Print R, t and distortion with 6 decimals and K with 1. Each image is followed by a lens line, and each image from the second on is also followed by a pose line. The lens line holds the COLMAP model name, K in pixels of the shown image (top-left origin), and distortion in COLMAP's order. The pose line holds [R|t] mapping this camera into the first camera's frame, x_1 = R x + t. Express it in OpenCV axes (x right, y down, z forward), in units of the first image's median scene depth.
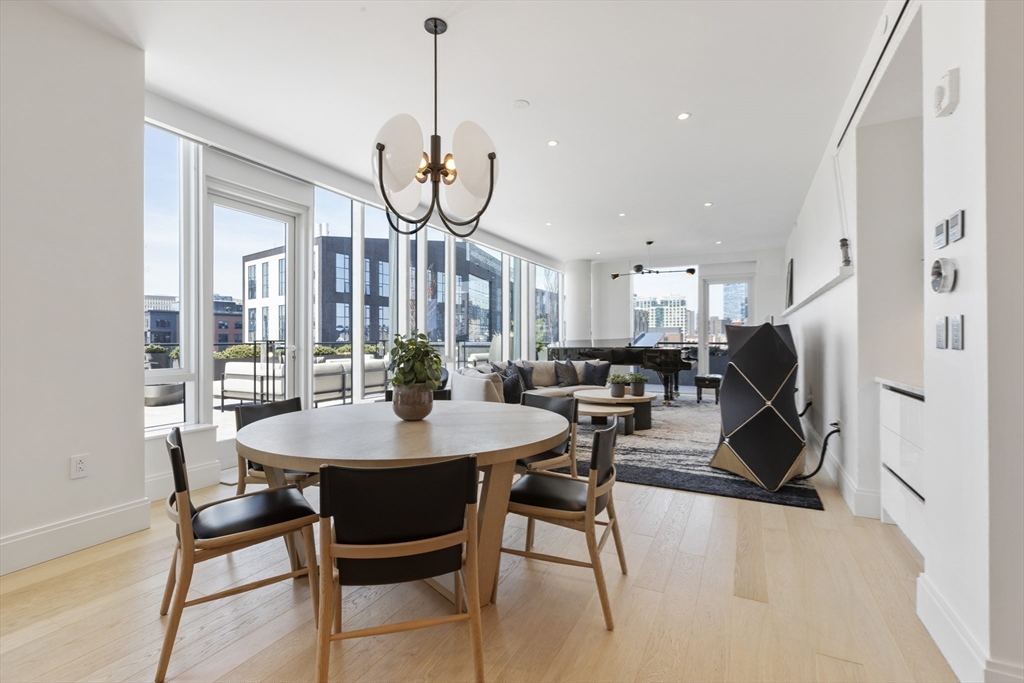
lens RADIAL K [[459.7, 0, 514.2], [0, 459.7, 343.8], [0, 0, 1]] dist [0.000128, -0.000485]
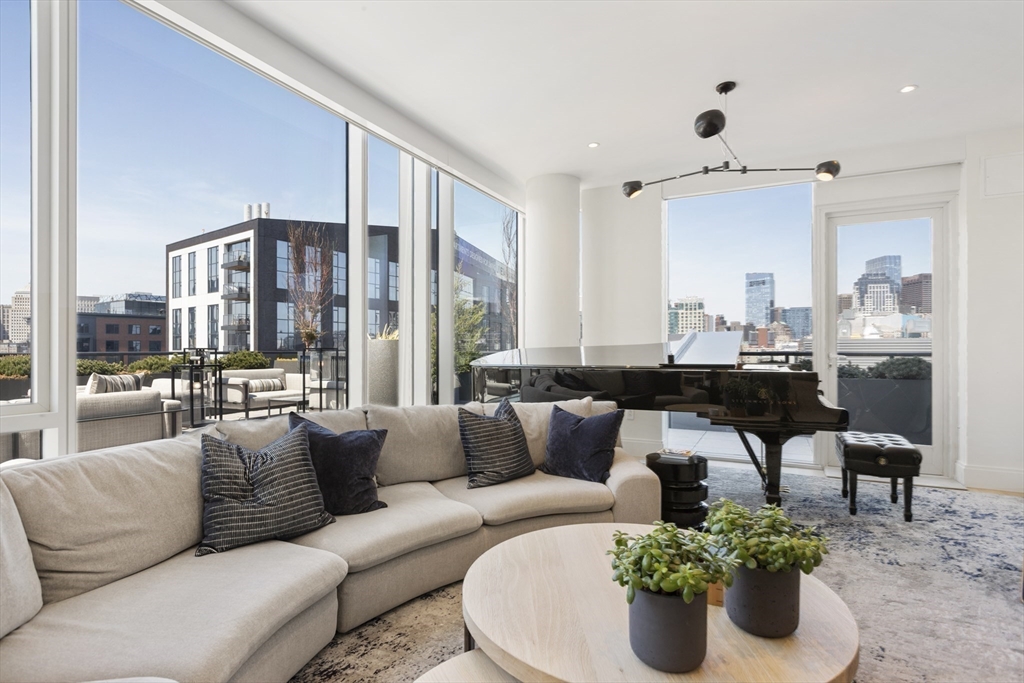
lens RADIAL K [[520.9, 0, 514.6], [0, 520.9, 345.1], [0, 0, 1]] dist [0.002072, 0.000121]
pose [[0.999947, 0.000437, 0.010249, 0.090523], [-0.000289, 0.999896, -0.014424, -0.002993], [-0.010254, 0.014420, 0.999843, 0.442327]]
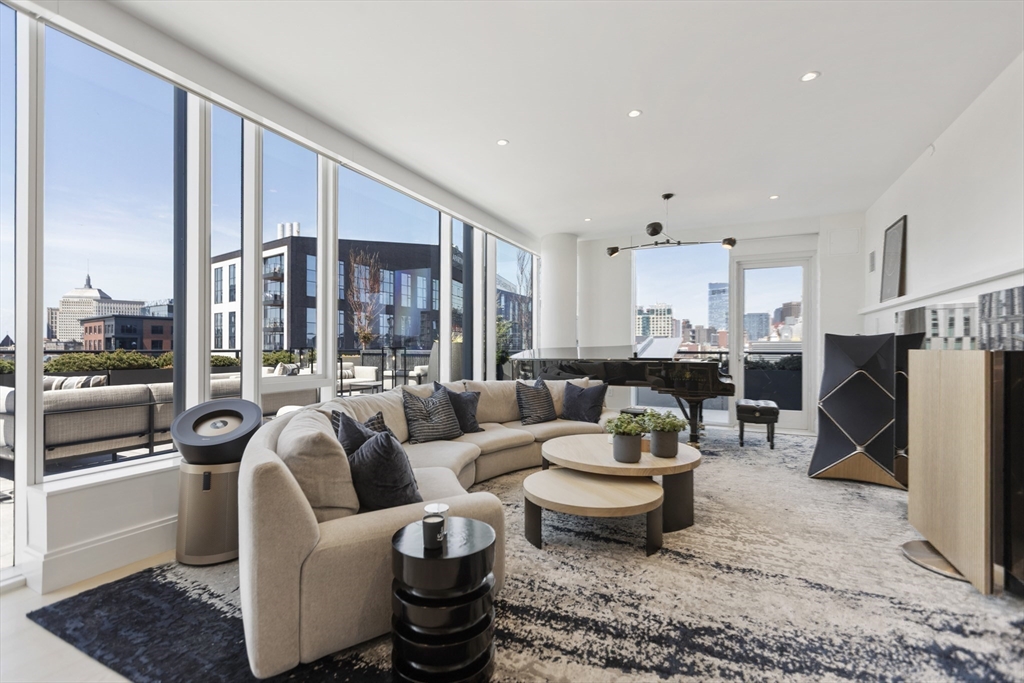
lens RADIAL K [[459.7, 0, 509.7], [0, 459.7, 348.2], [0, 0, 1]] dist [0.000128, -0.000485]
pose [[0.999805, 0.004172, 0.019308, 0.048311], [-0.004014, 0.999958, -0.008223, -0.001468], [-0.019342, 0.008144, 0.999780, 0.279191]]
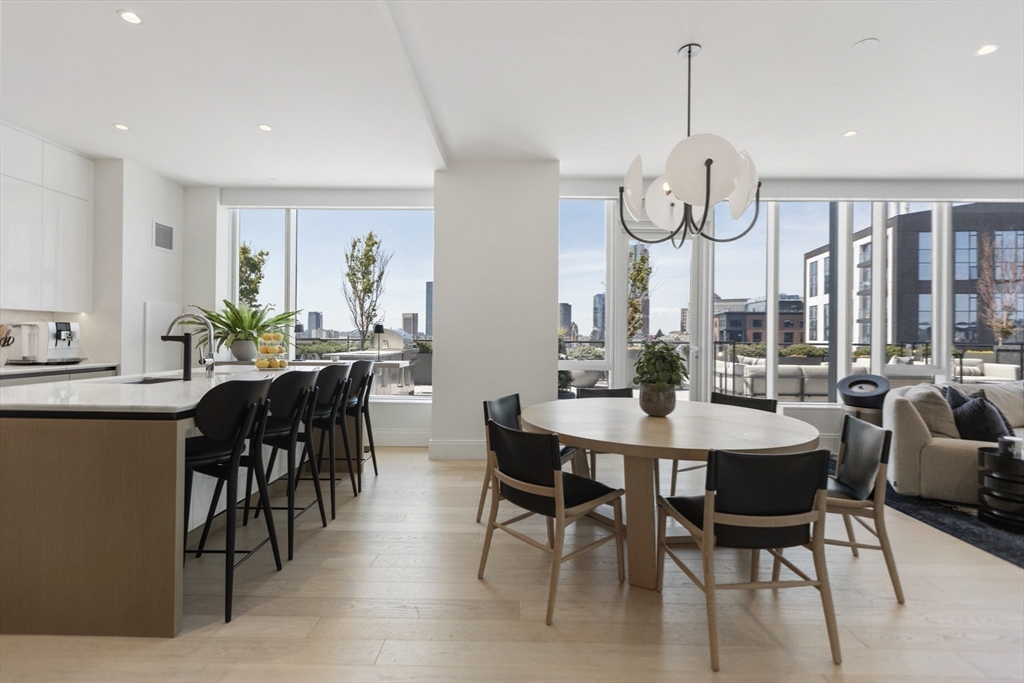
lens RADIAL K [[459.7, 0, 510.2], [0, 459.7, 333.0], [0, 0, 1]] dist [0.000128, -0.000485]
pose [[0.433491, -0.000945, -0.901158, 0.145293], [-0.016871, 0.999816, -0.009164, -0.004752], [0.901000, 0.019176, 0.433395, 0.040452]]
